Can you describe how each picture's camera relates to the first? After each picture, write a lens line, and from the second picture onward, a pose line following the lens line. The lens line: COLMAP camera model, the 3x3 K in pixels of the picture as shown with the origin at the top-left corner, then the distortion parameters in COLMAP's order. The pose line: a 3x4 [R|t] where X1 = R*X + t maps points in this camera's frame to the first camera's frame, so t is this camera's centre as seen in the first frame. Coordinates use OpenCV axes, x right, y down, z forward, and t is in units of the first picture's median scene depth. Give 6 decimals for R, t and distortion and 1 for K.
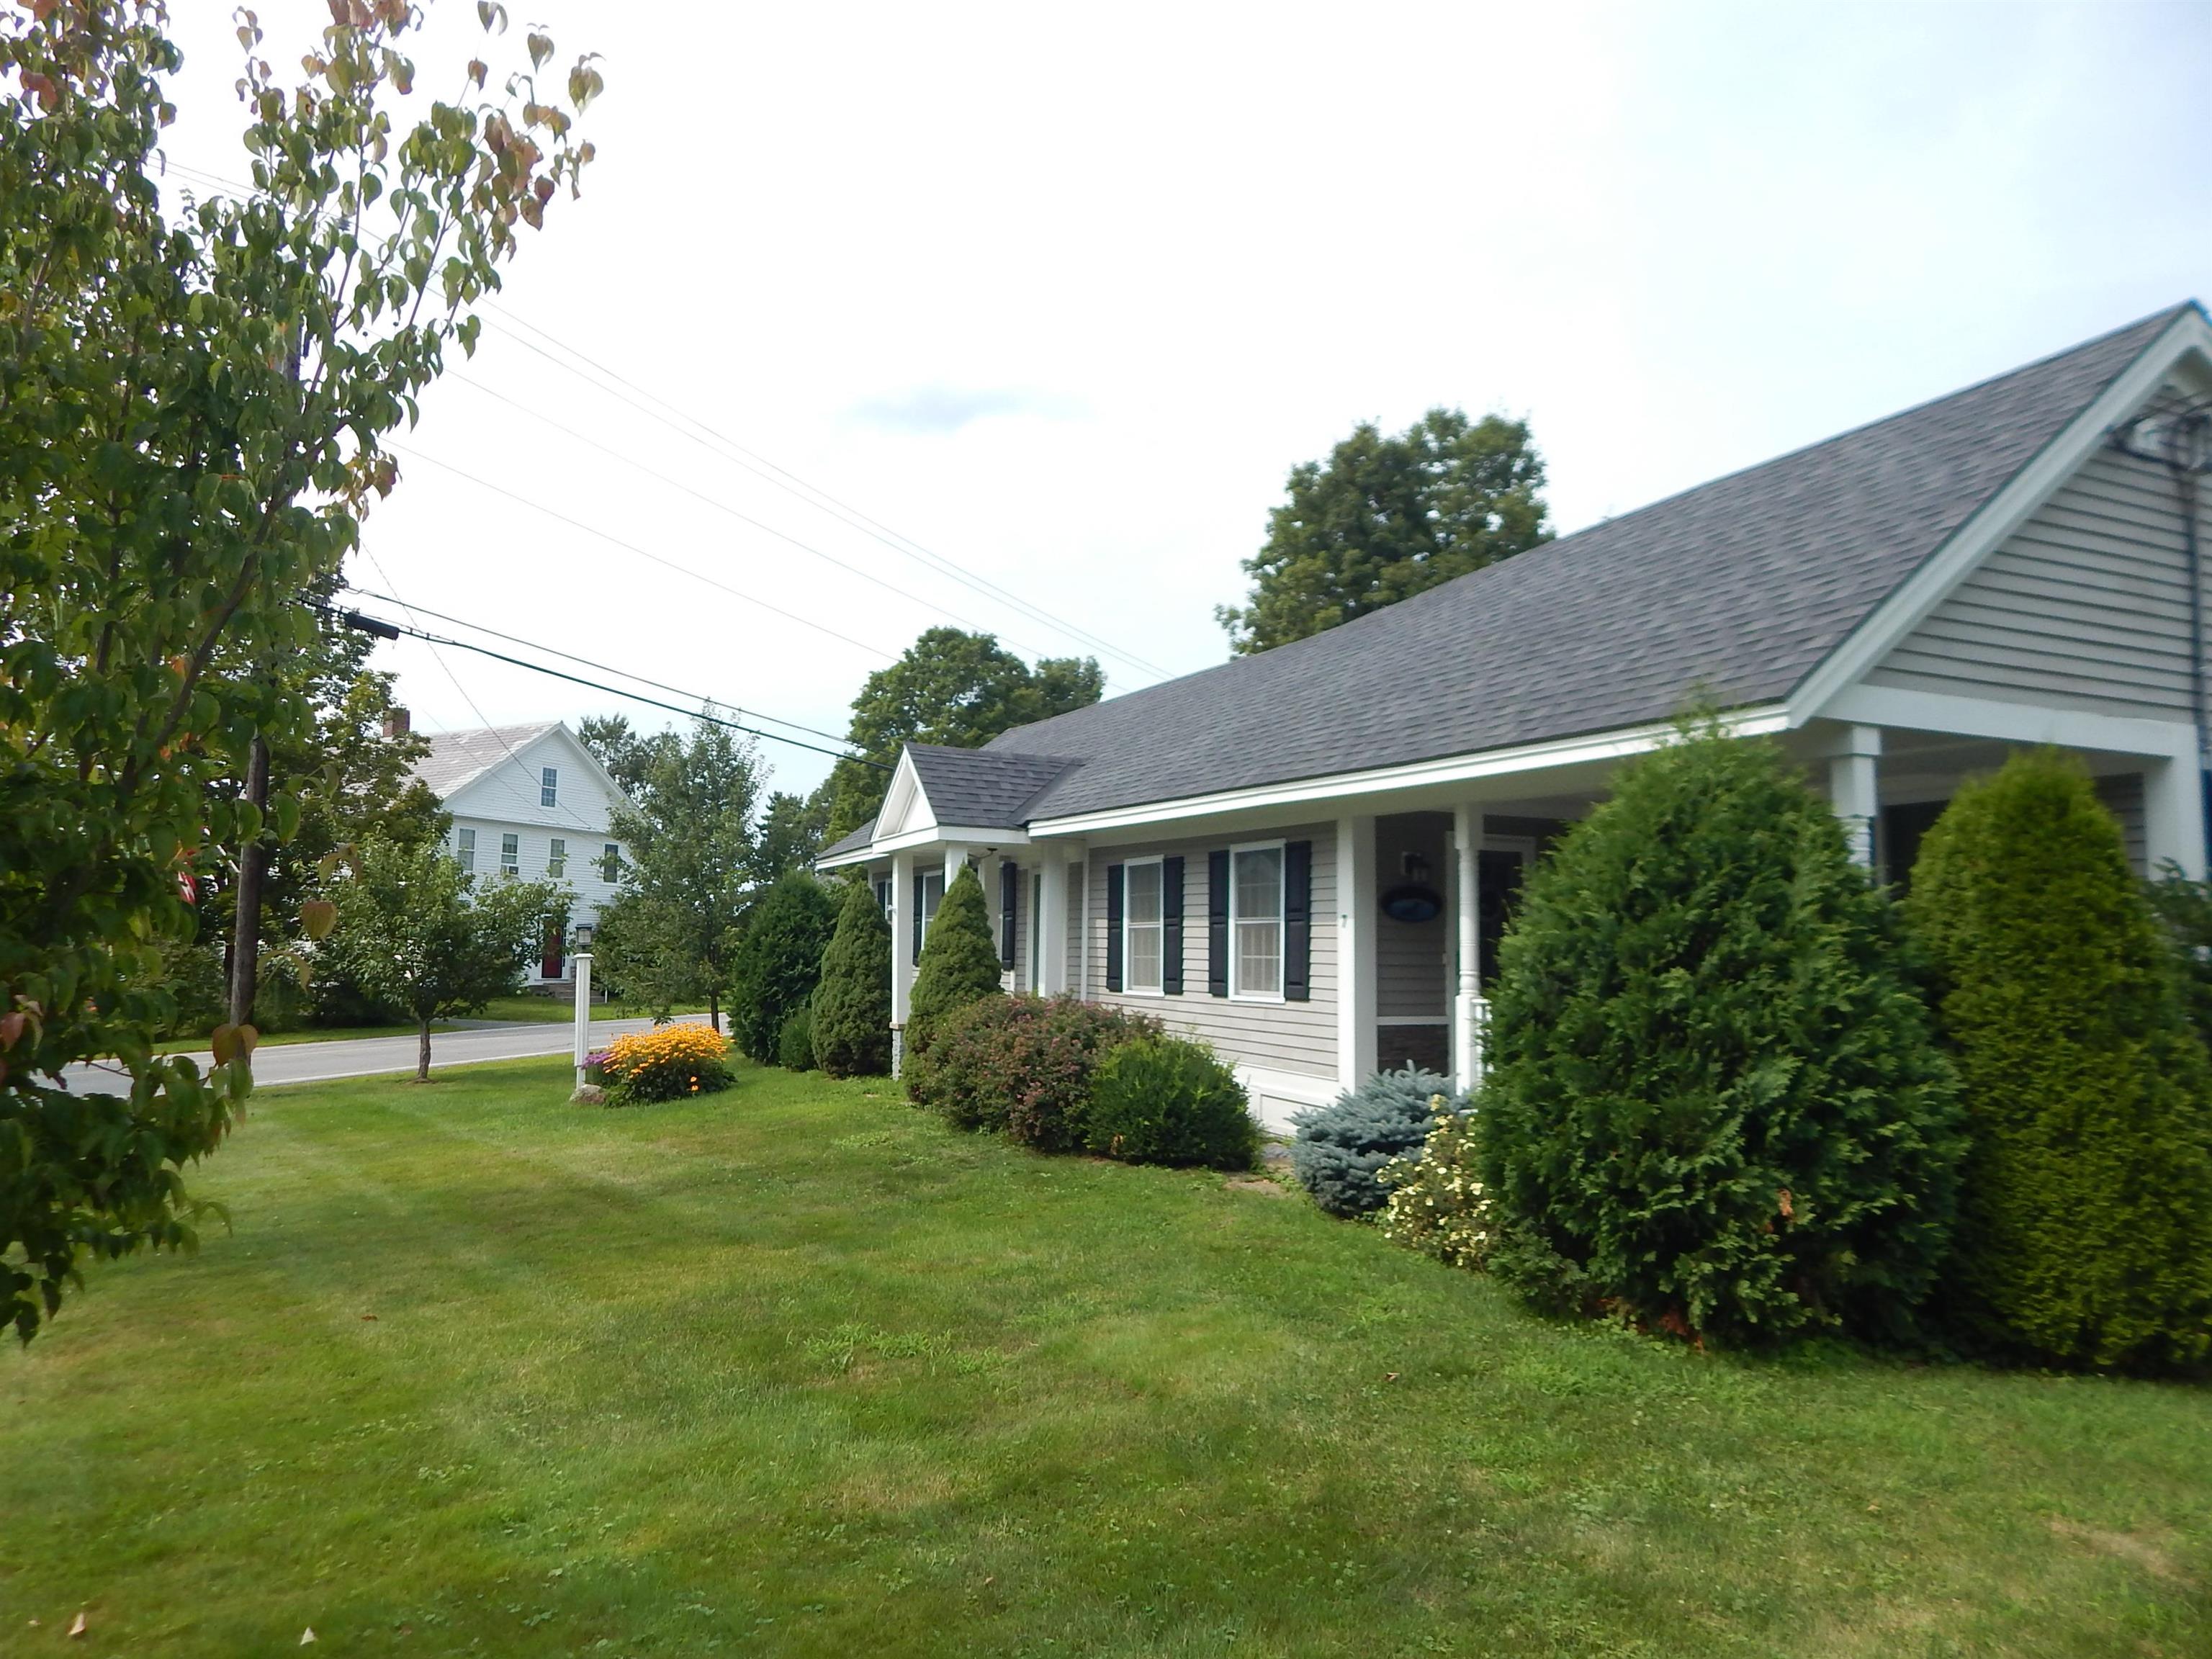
lens RADIAL K [[1433.1, 0, 1107.5], [0, 1433.1, 830.3], [0, 0, 1]] dist [-0.001656, 0.001417]
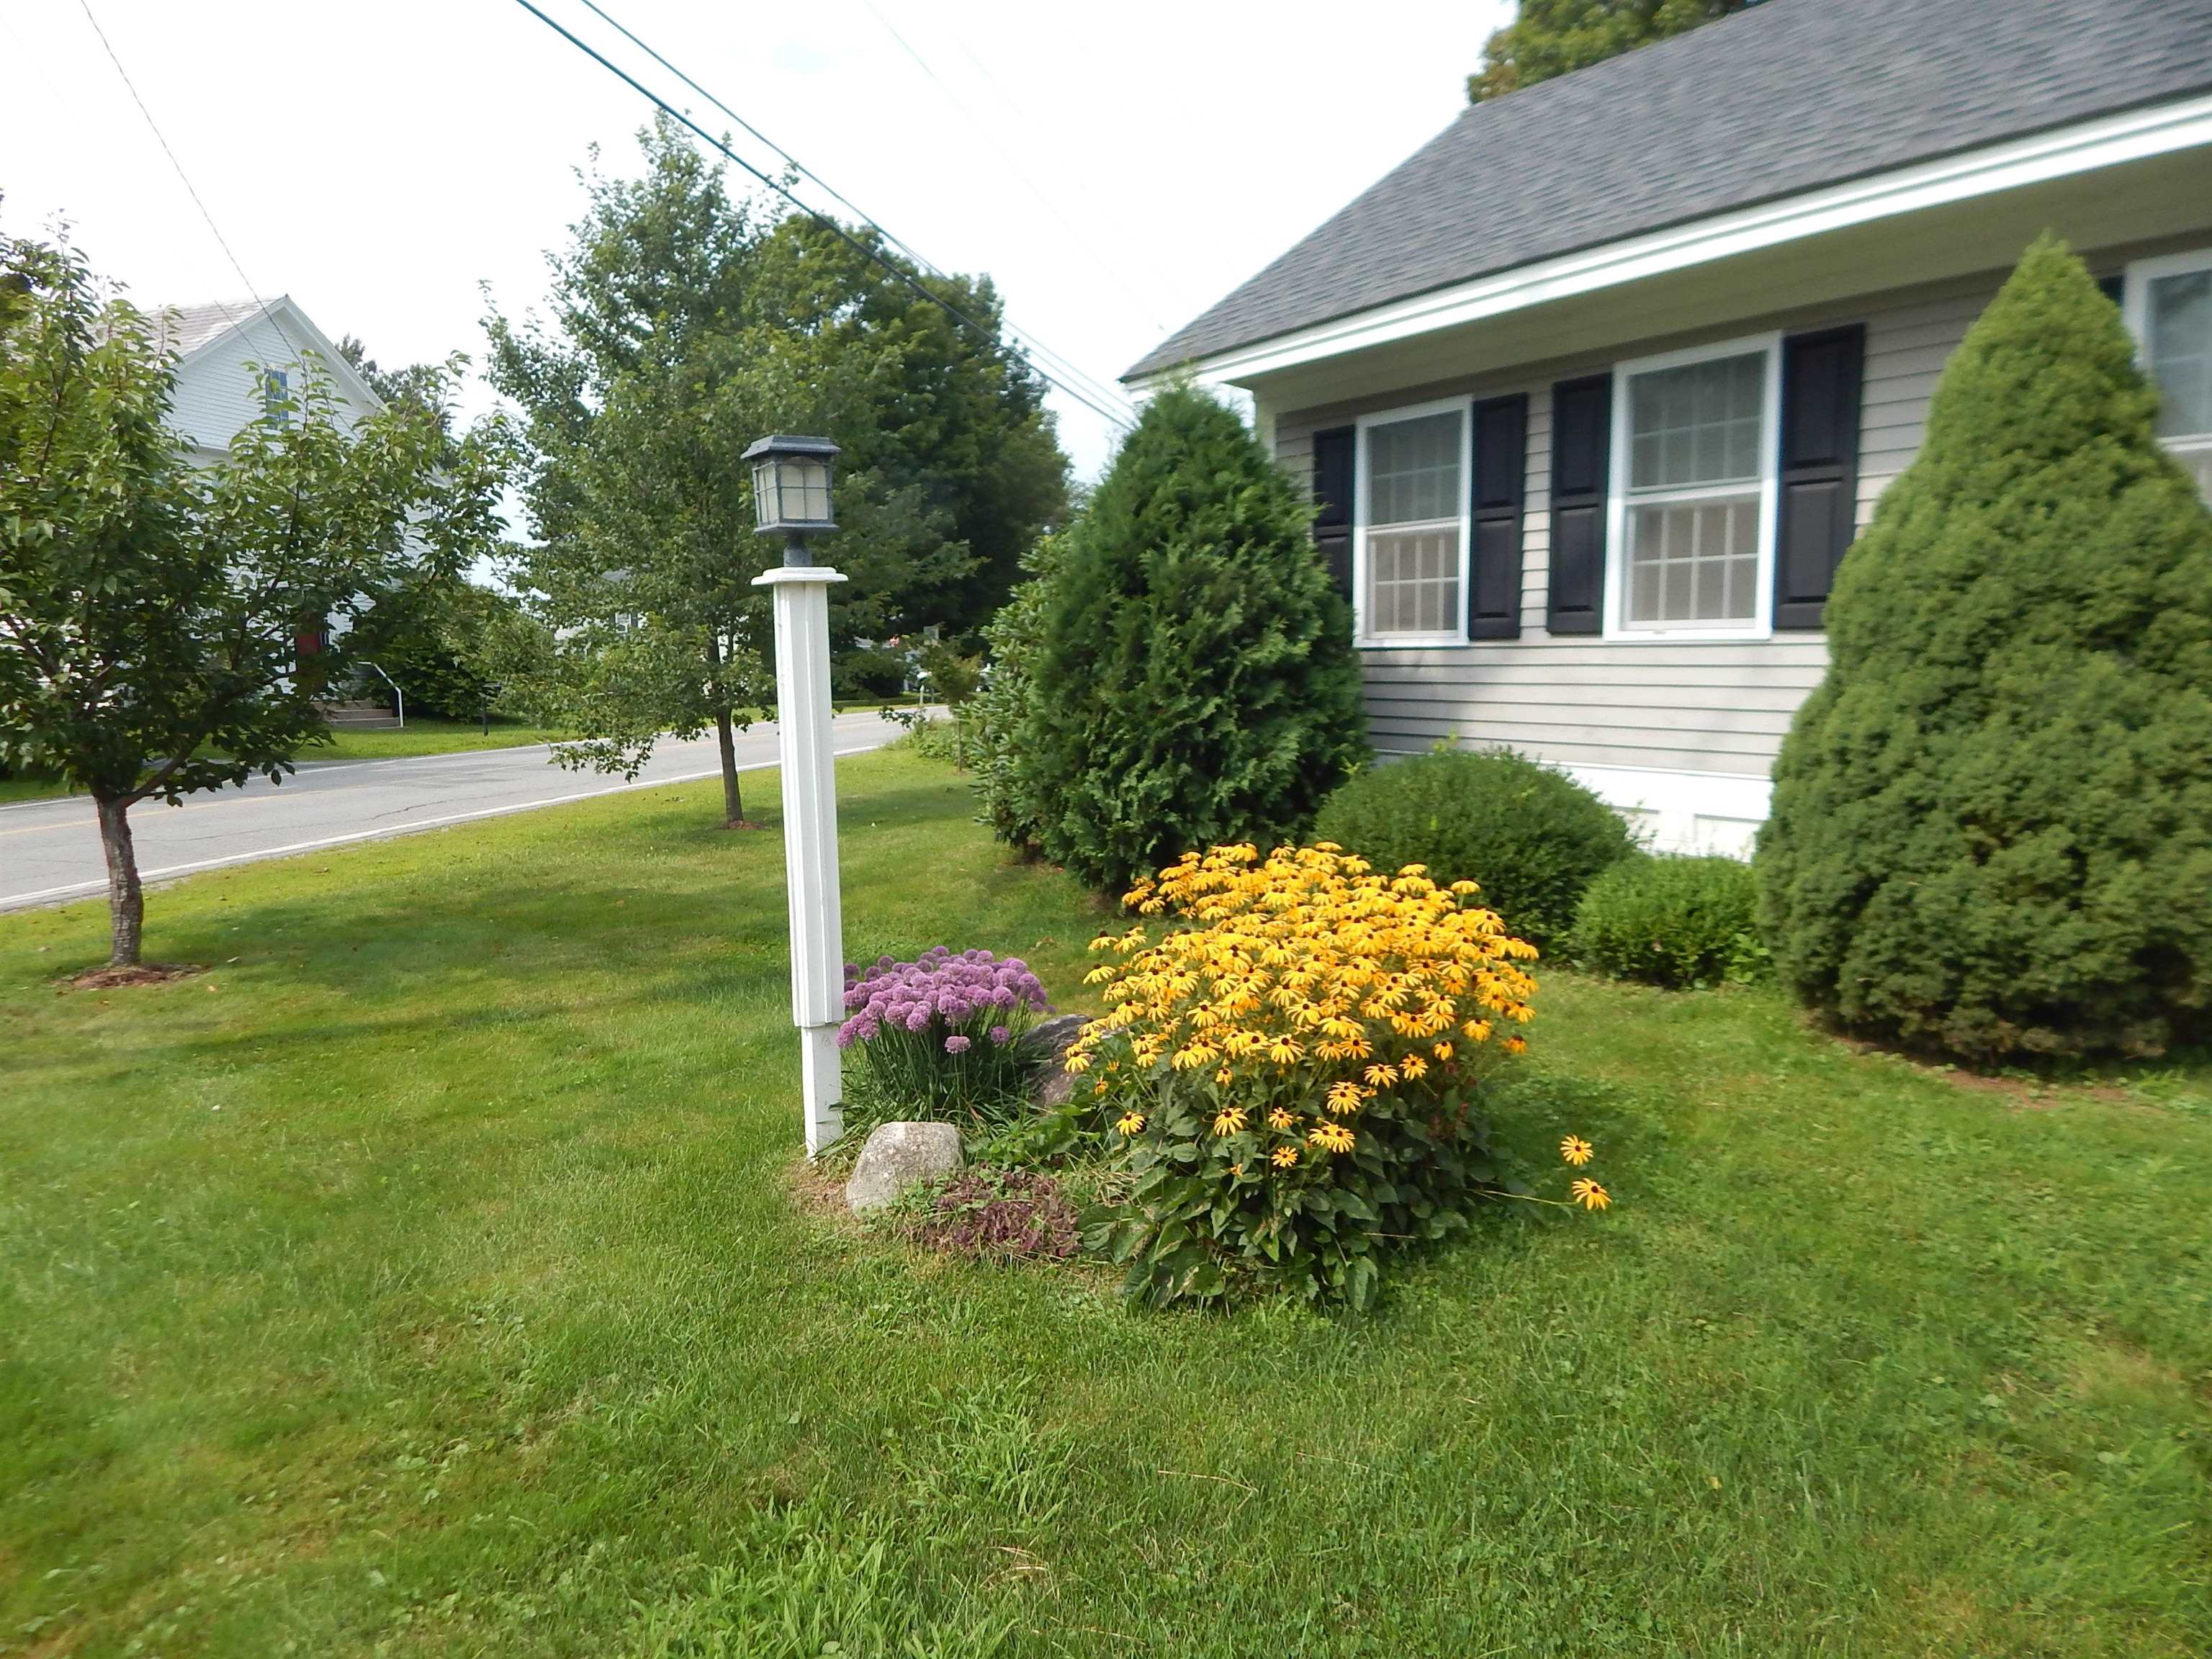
lens RADIAL K [[1433.1, 0, 1106.9], [0, 1433.1, 833.2], [0, 0, 1]] dist [-0.001656, 0.001417]
pose [[0.986838, -0.029453, 0.159006, -0.255253], [-0.003763, 0.978826, 0.204661, 0.057756], [-0.161667, -0.202565, 0.965832, 0.542407]]
